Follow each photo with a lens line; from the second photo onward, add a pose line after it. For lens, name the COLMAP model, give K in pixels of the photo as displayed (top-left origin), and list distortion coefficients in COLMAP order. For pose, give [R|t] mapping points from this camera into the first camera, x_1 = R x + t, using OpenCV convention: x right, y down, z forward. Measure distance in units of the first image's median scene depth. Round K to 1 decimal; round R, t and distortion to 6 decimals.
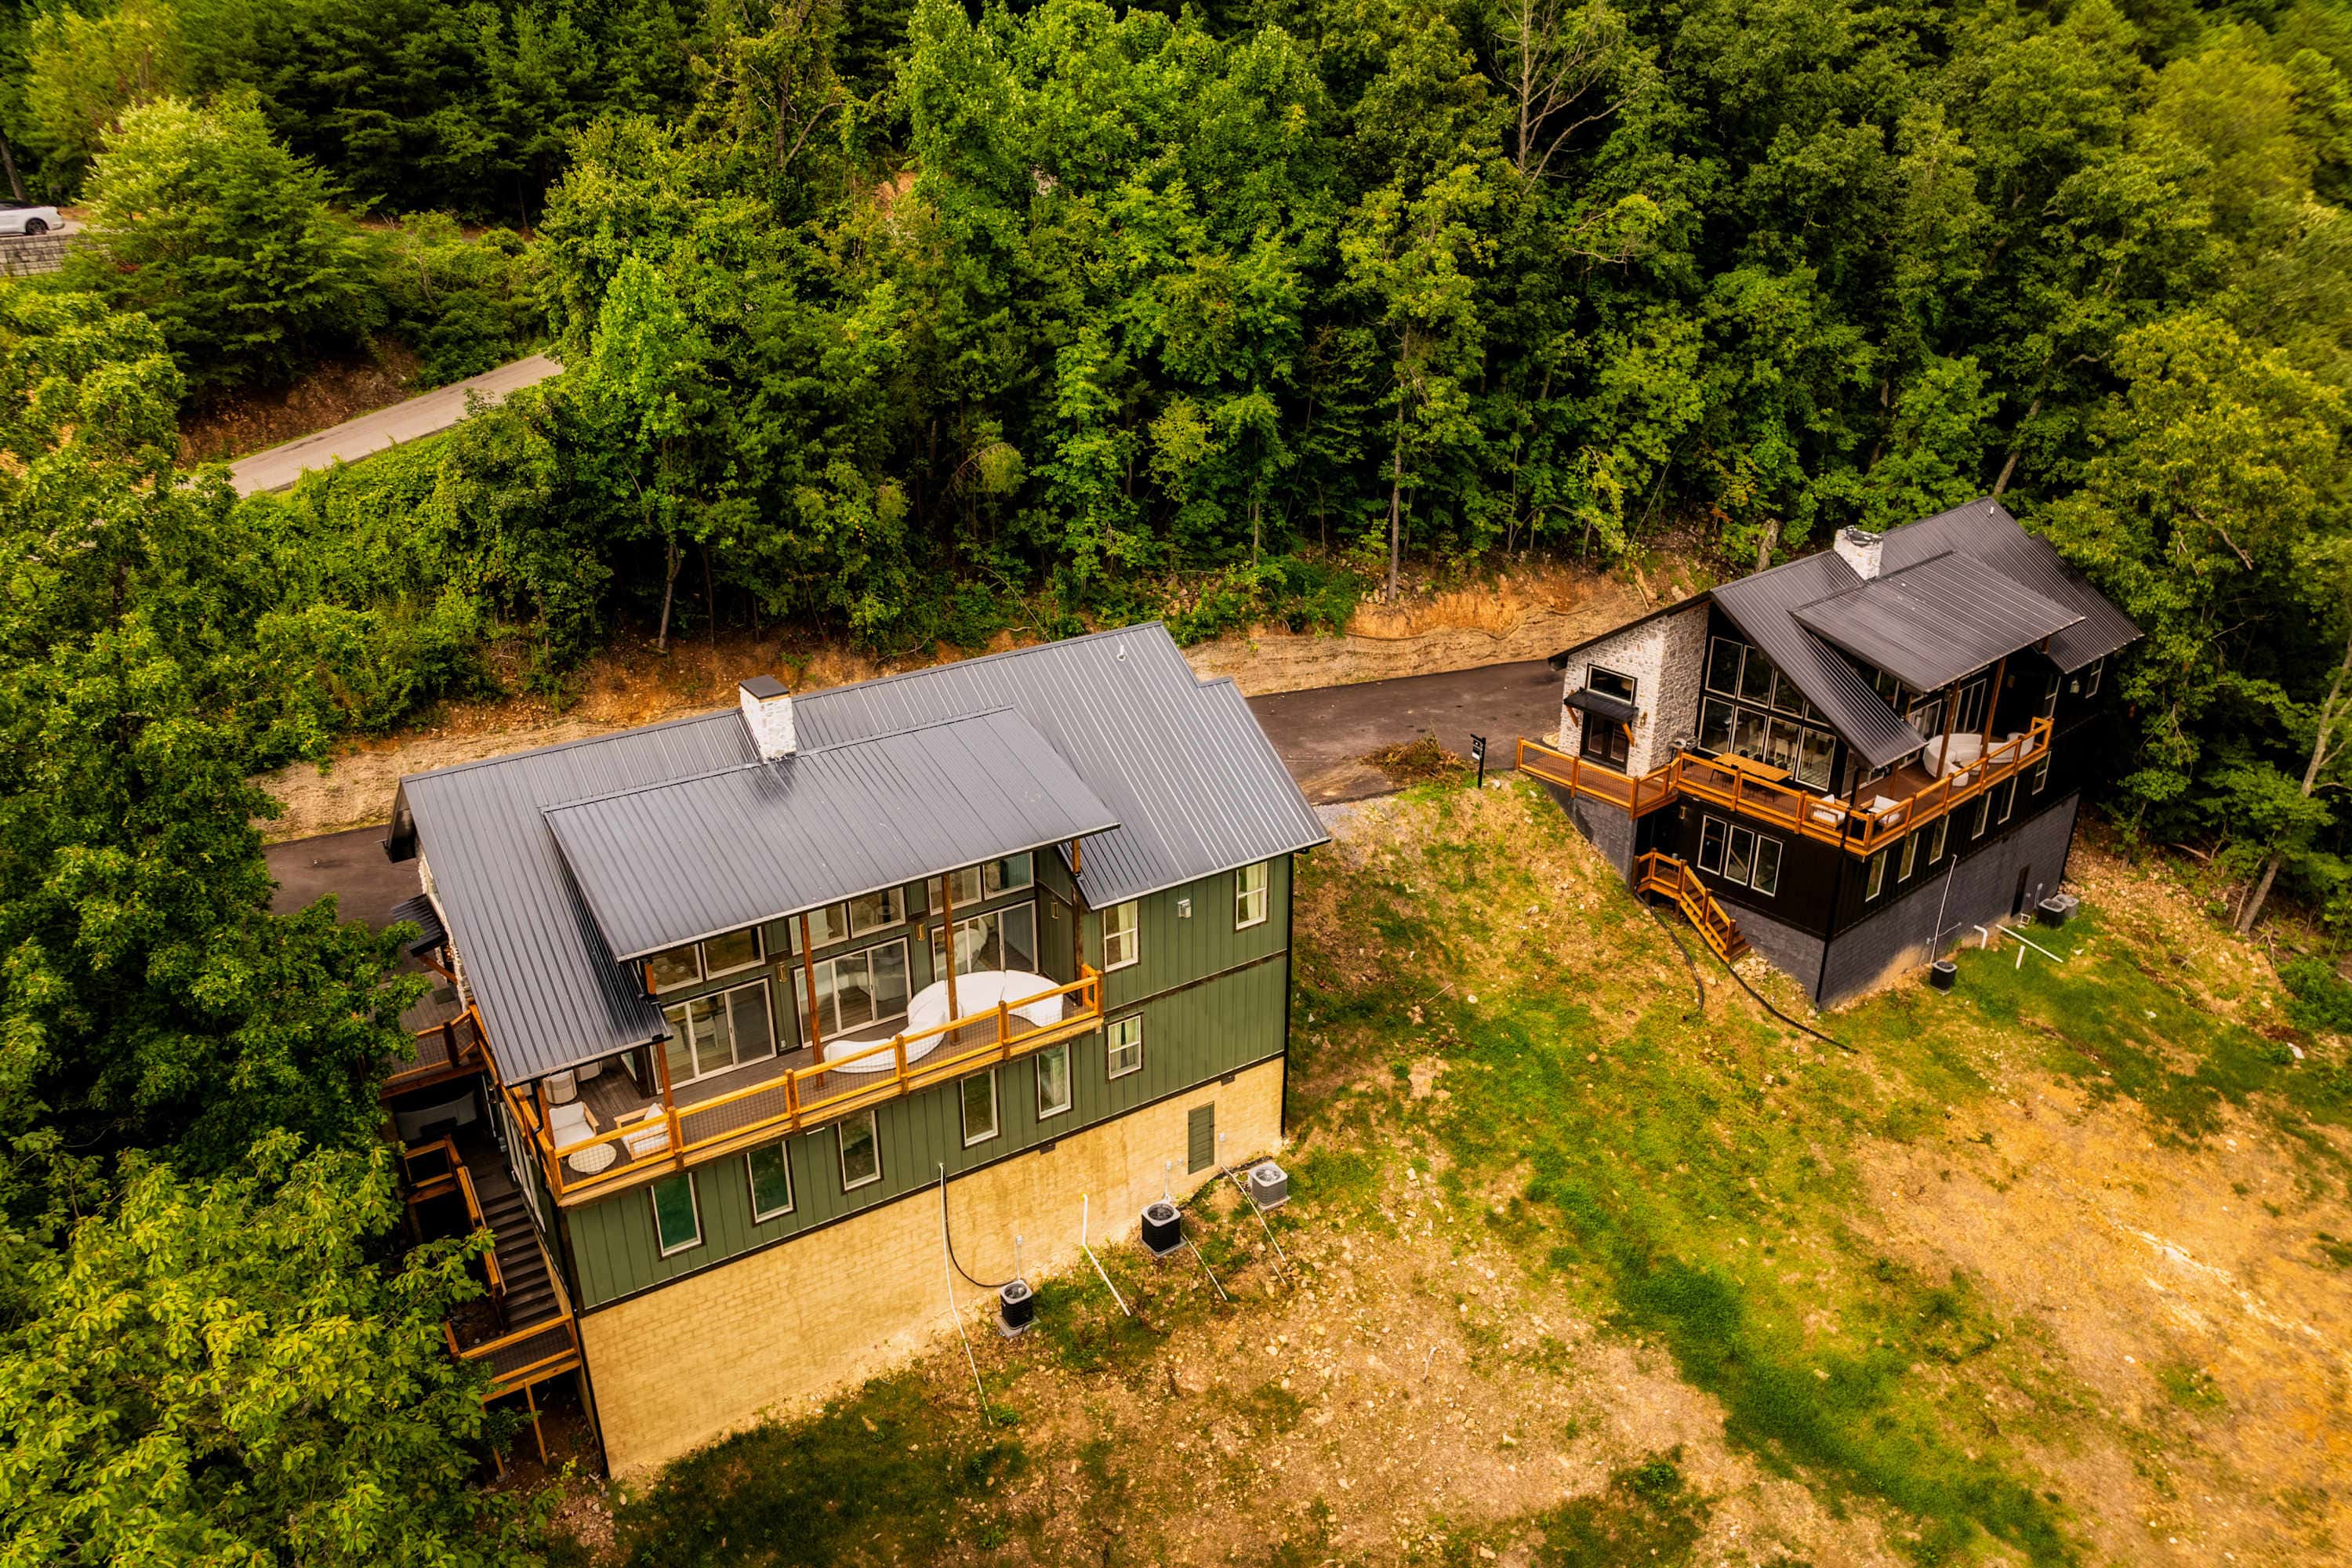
lens RADIAL K [[1677.7, 0, 1181.6], [0, 1677.7, 786.6], [0, 0, 1]] dist [-0.036416, 0.007125]
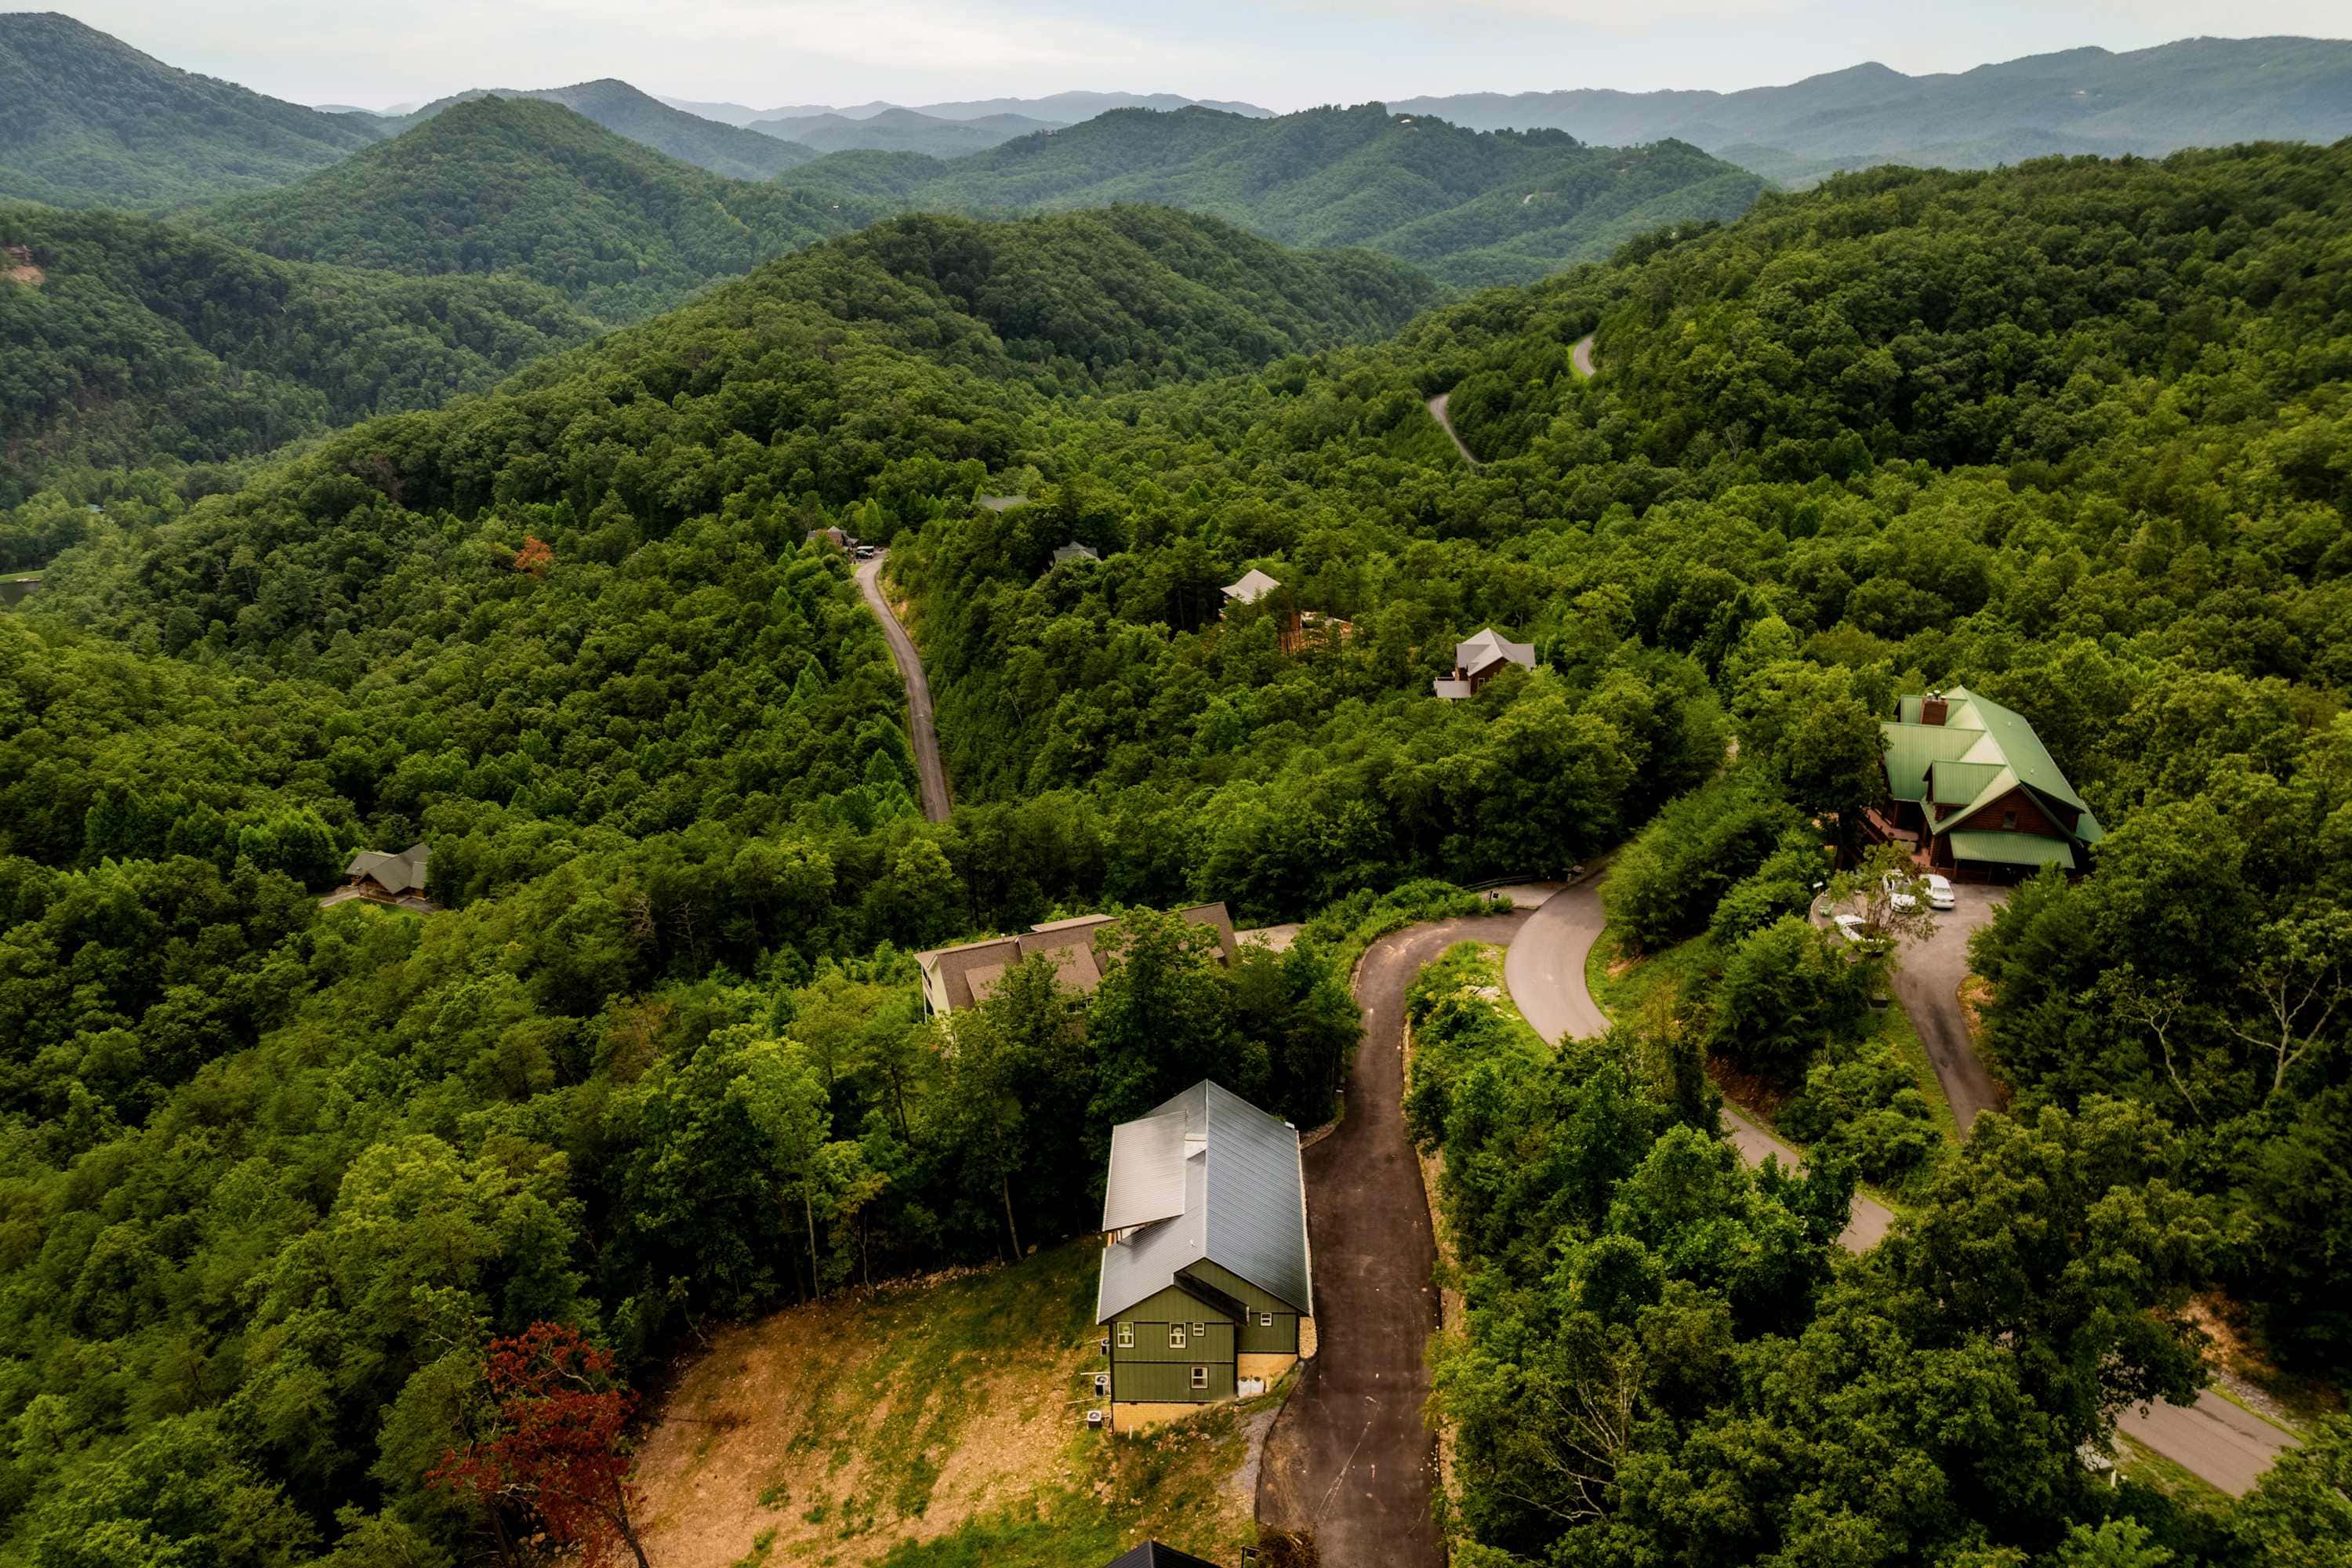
lens RADIAL K [[1690.6, 0, 1179.0], [0, 1690.6, 781.8], [0, 0, 1]] dist [-0.037698, 0.004520]
pose [[-0.571613, 0.322964, -0.754290, 1.293278], [-0.319580, 0.759057, 0.567188, -1.597109], [0.755730, 0.565267, -0.330674, 1.190806]]
